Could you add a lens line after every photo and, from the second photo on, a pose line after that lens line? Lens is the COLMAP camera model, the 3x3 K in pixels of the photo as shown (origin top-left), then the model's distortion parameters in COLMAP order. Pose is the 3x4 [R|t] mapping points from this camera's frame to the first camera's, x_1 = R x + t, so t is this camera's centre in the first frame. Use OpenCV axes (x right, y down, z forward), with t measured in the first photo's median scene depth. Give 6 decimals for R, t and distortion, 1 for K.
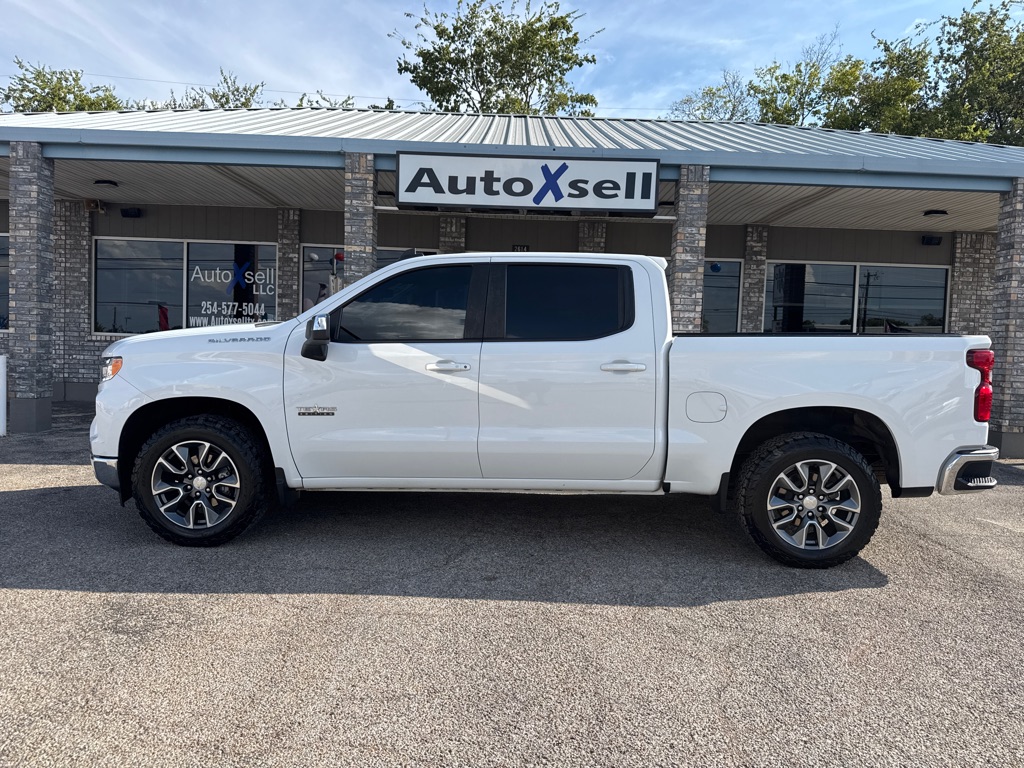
lens RADIAL K [[756.9, 0, 510.3], [0, 756.9, 381.4], [0, 0, 1]] dist [0.063890, -0.098767]
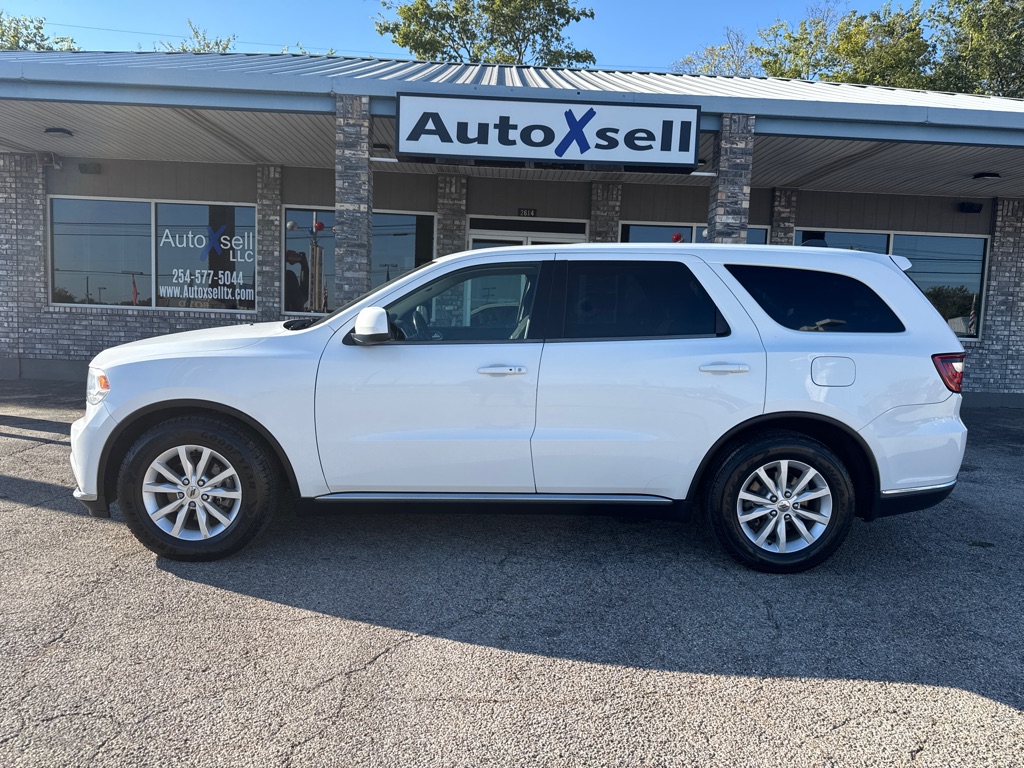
lens RADIAL K [[758.6, 0, 515.6], [0, 758.6, 387.8], [0, 0, 1]] dist [0.044861, -0.063531]
pose [[0.999524, 0.001043, 0.030841, -0.037474], [-0.002382, 0.999055, 0.043388, -0.006624], [-0.030766, -0.043441, 0.998582, 0.111936]]
